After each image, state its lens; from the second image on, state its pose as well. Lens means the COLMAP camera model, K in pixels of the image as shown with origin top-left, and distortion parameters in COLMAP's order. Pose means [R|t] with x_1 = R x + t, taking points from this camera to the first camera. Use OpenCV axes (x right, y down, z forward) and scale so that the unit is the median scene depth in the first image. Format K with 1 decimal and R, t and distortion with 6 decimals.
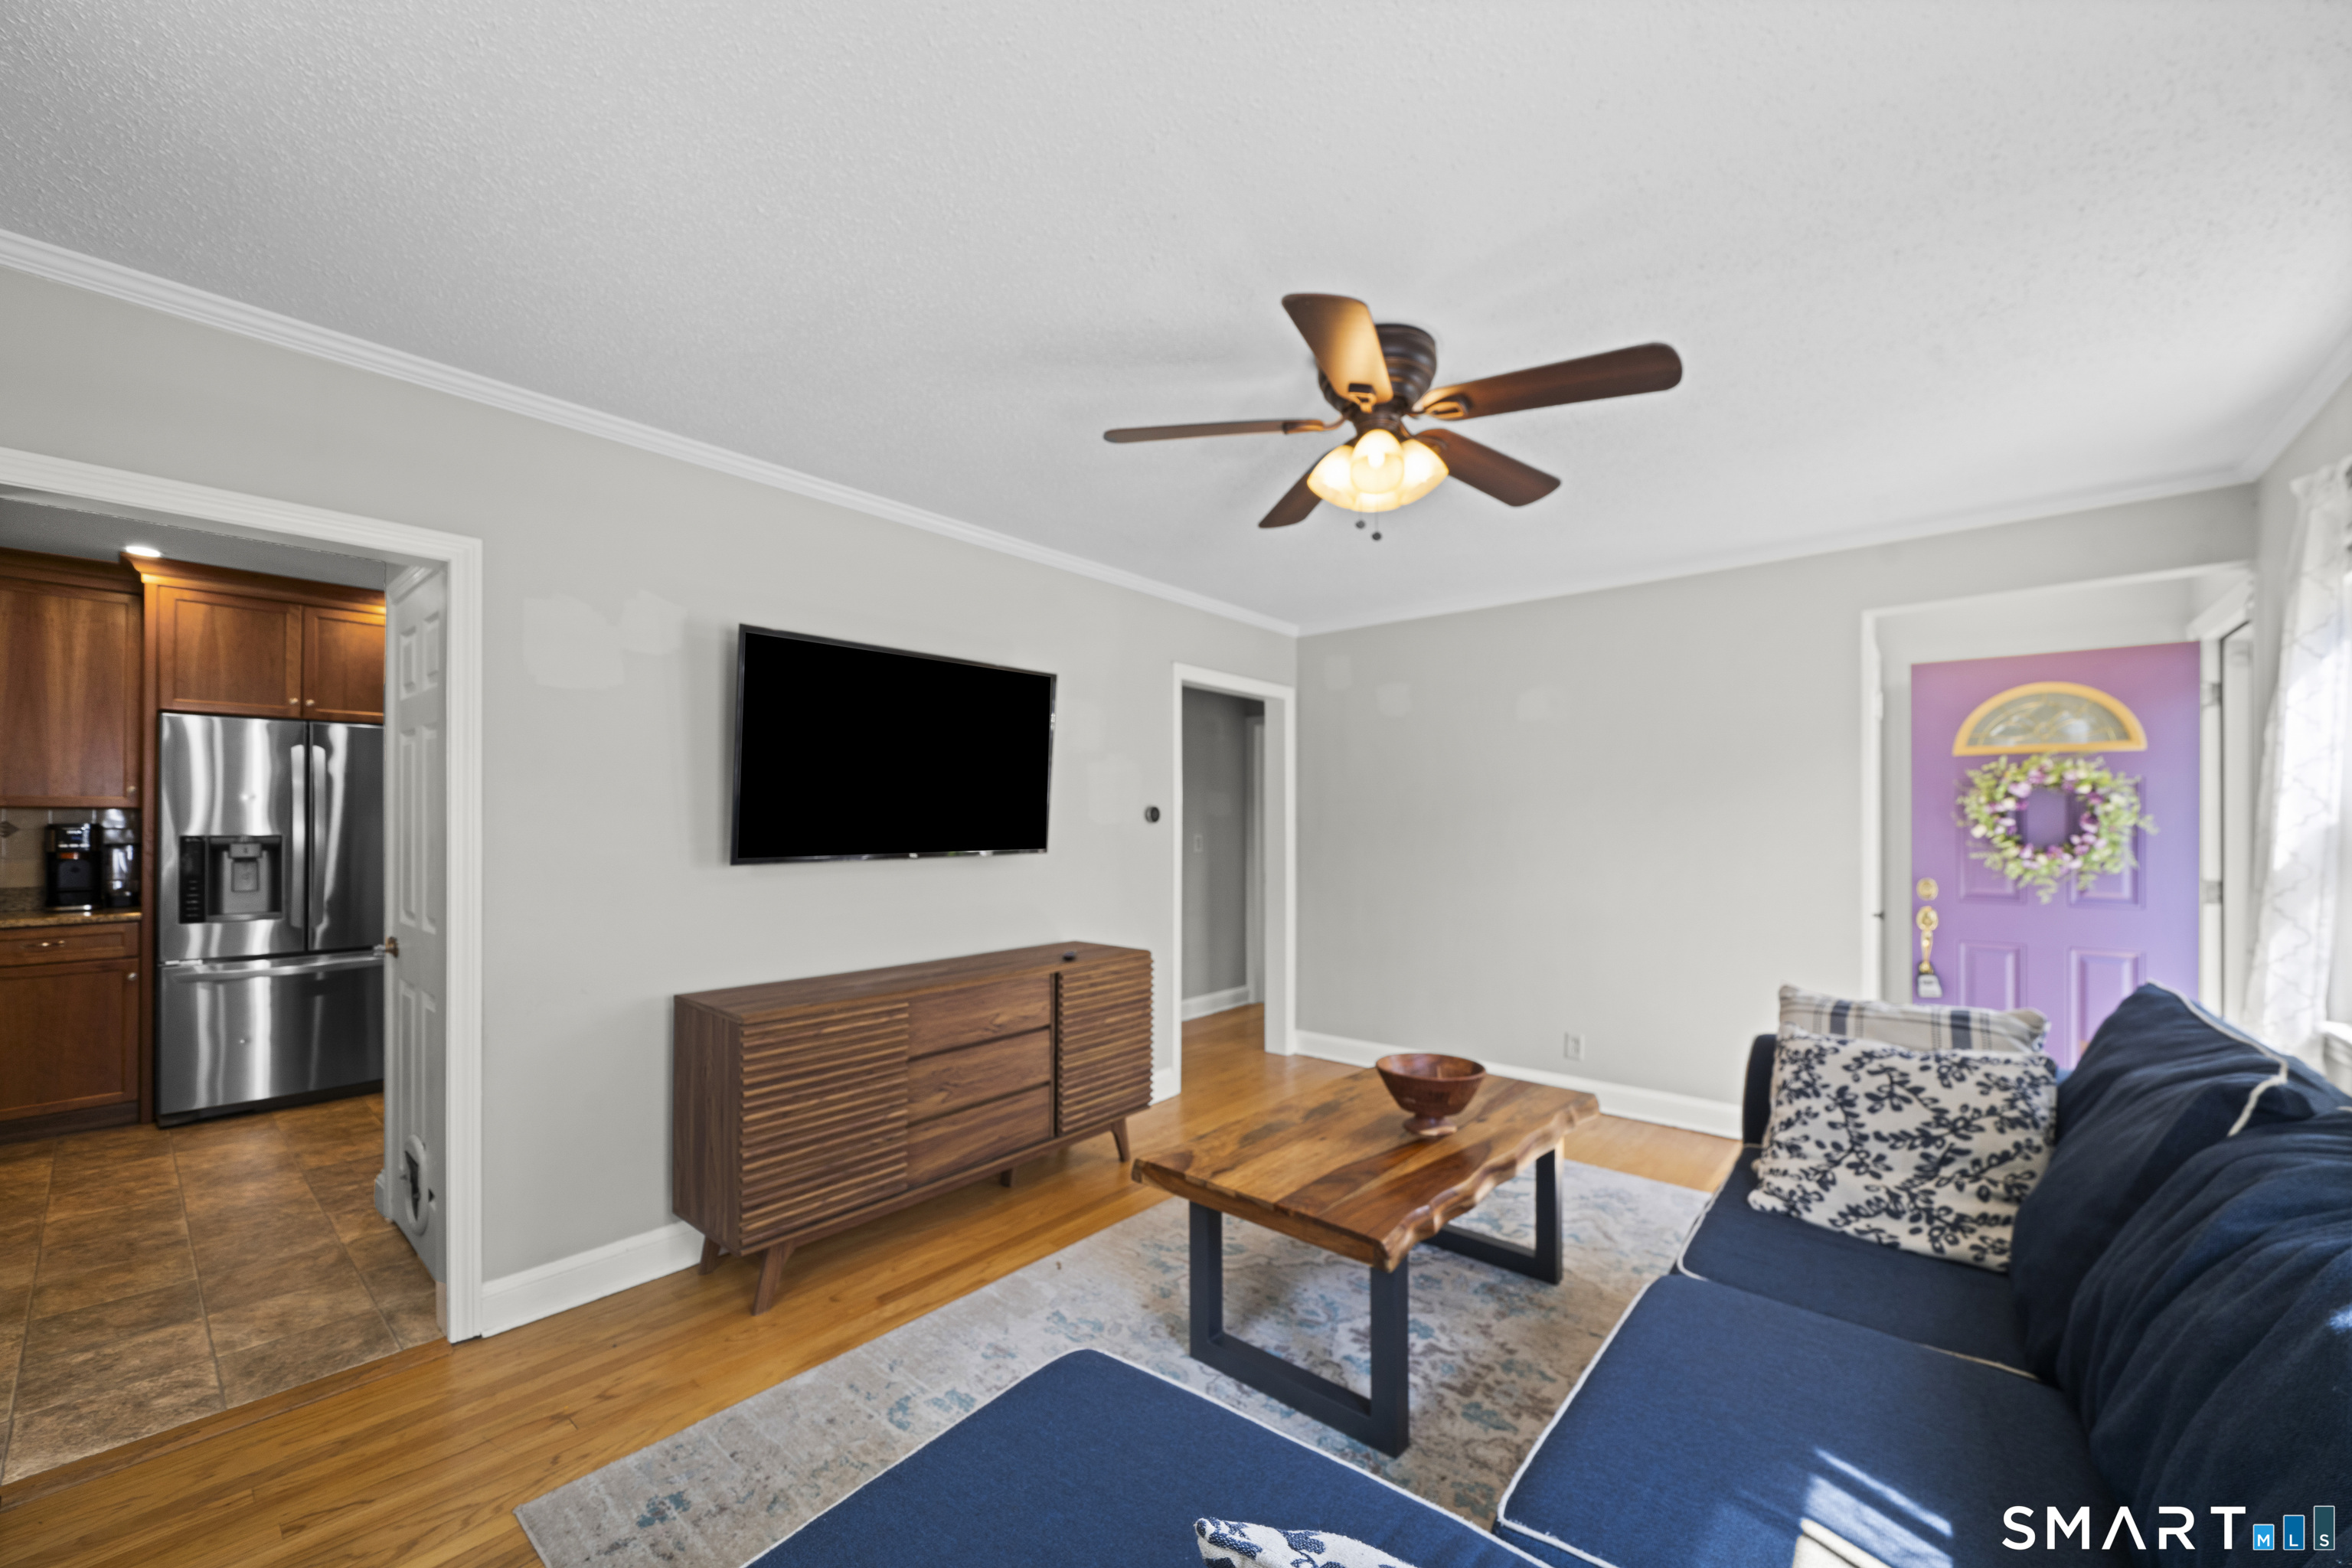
lens RADIAL K [[911.9, 0, 1168.6], [0, 911.9, 824.4], [0, 0, 1]] dist [0.001808, 0.000320]
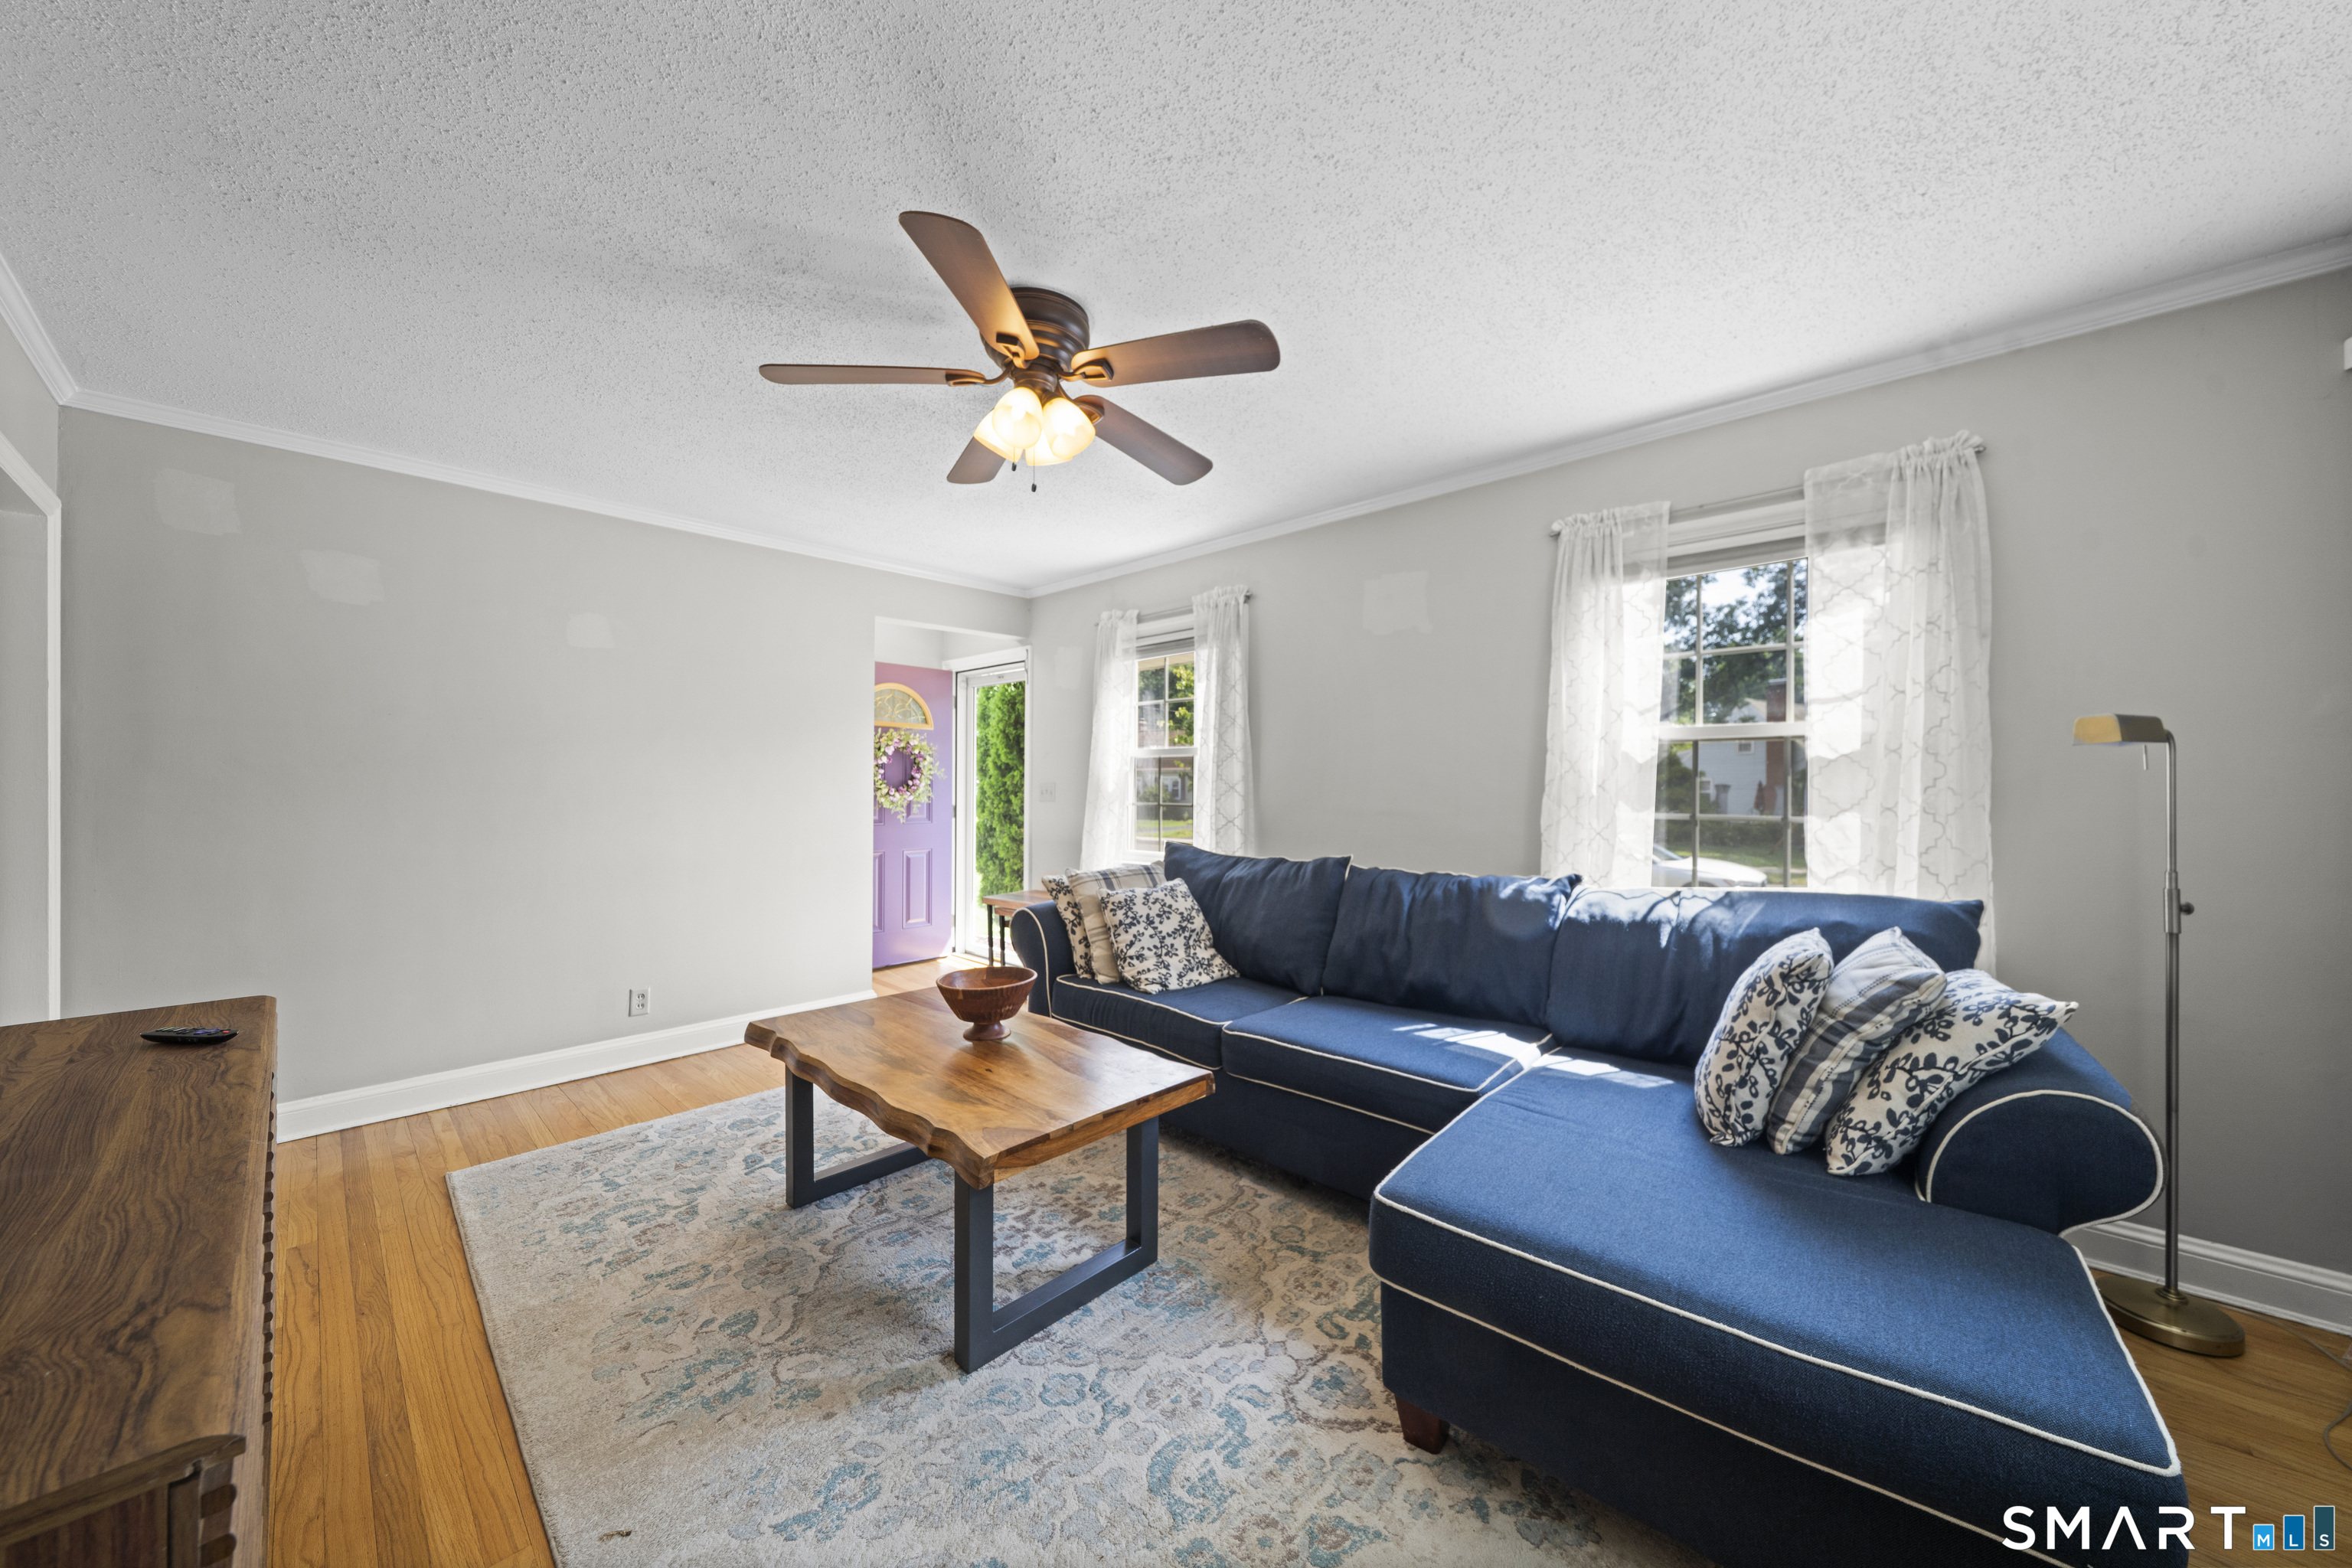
lens RADIAL K [[821.5, 0, 1176.0], [0, 821.5, 784.0], [0, 0, 1]] dist [-0.000600, -0.000060]
pose [[0.037130, 0.002592, 0.999307, -0.728011], [-0.000161, 0.999997, -0.002588, 0.037342], [-0.999310, -0.000065, 0.037130, 0.777739]]
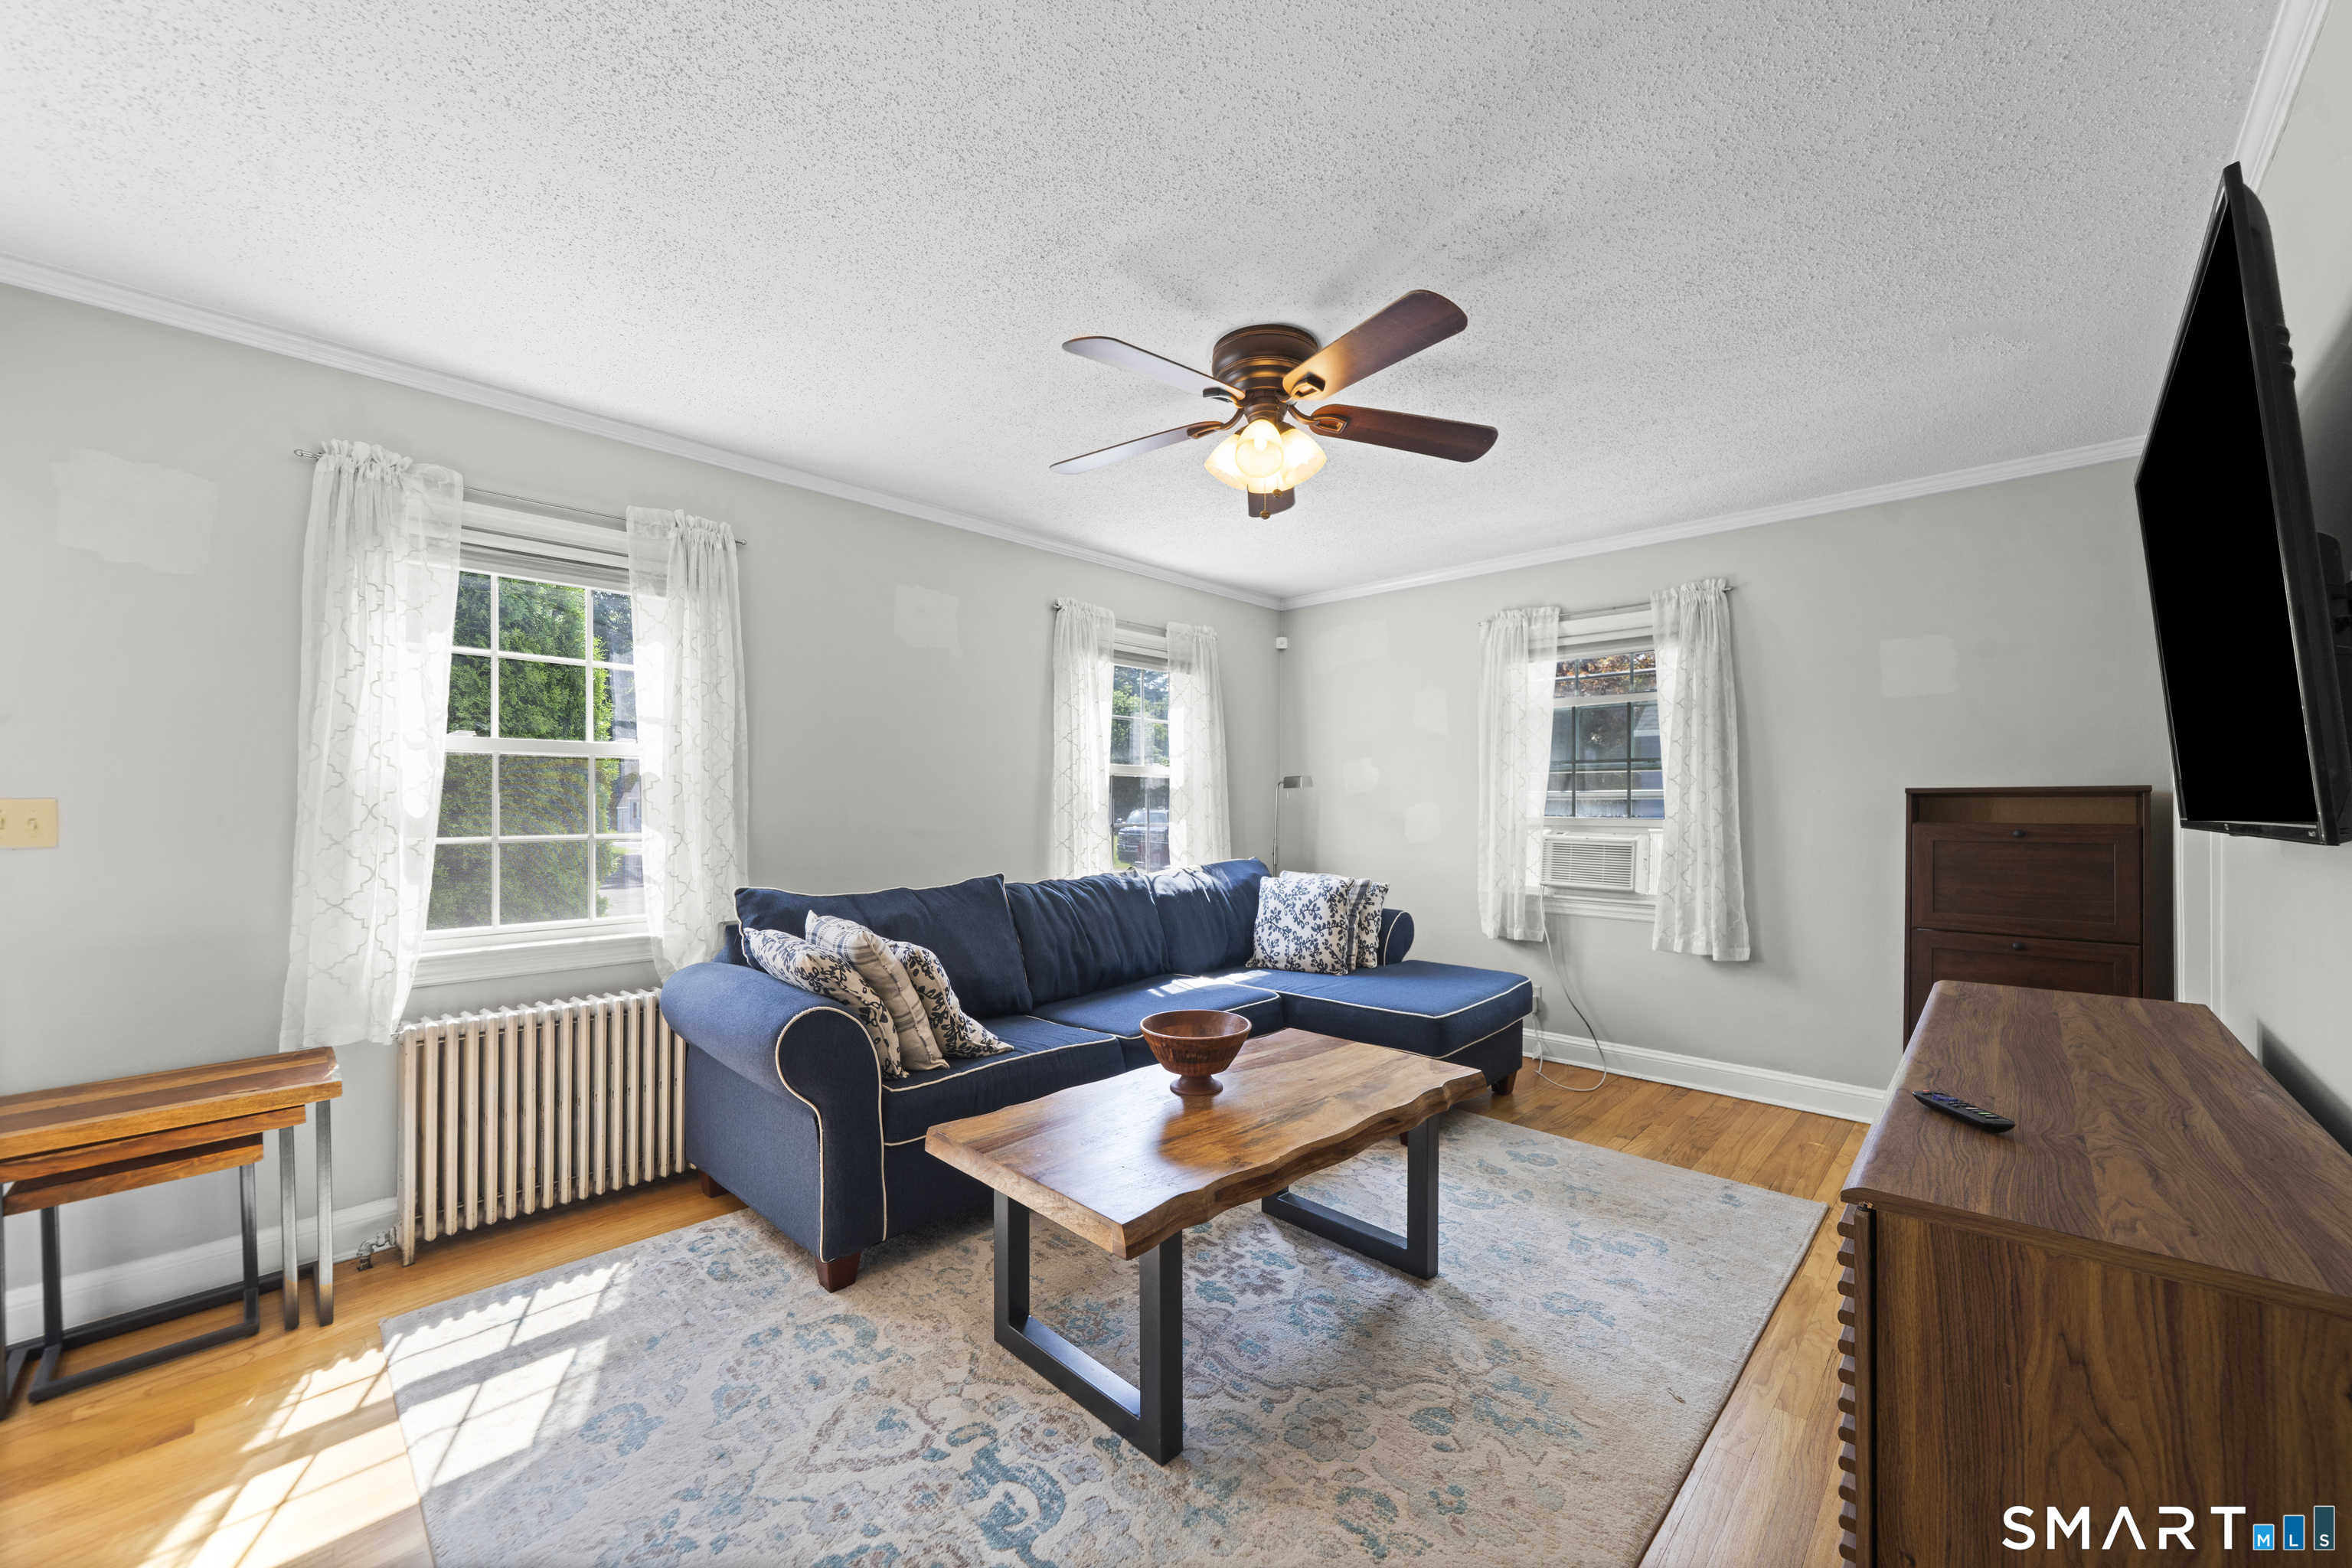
lens RADIAL K [[881.0, 0, 1201.1], [0, 881.0, 804.6], [0, 0, 1]] dist [-0.026238, 0.000060]
pose [[-0.999197, 0.007538, 0.039346, 0.253911], [0.007510, 0.999971, -0.000850, 0.040057], [-0.039351, -0.000554, -0.999225, 2.012889]]
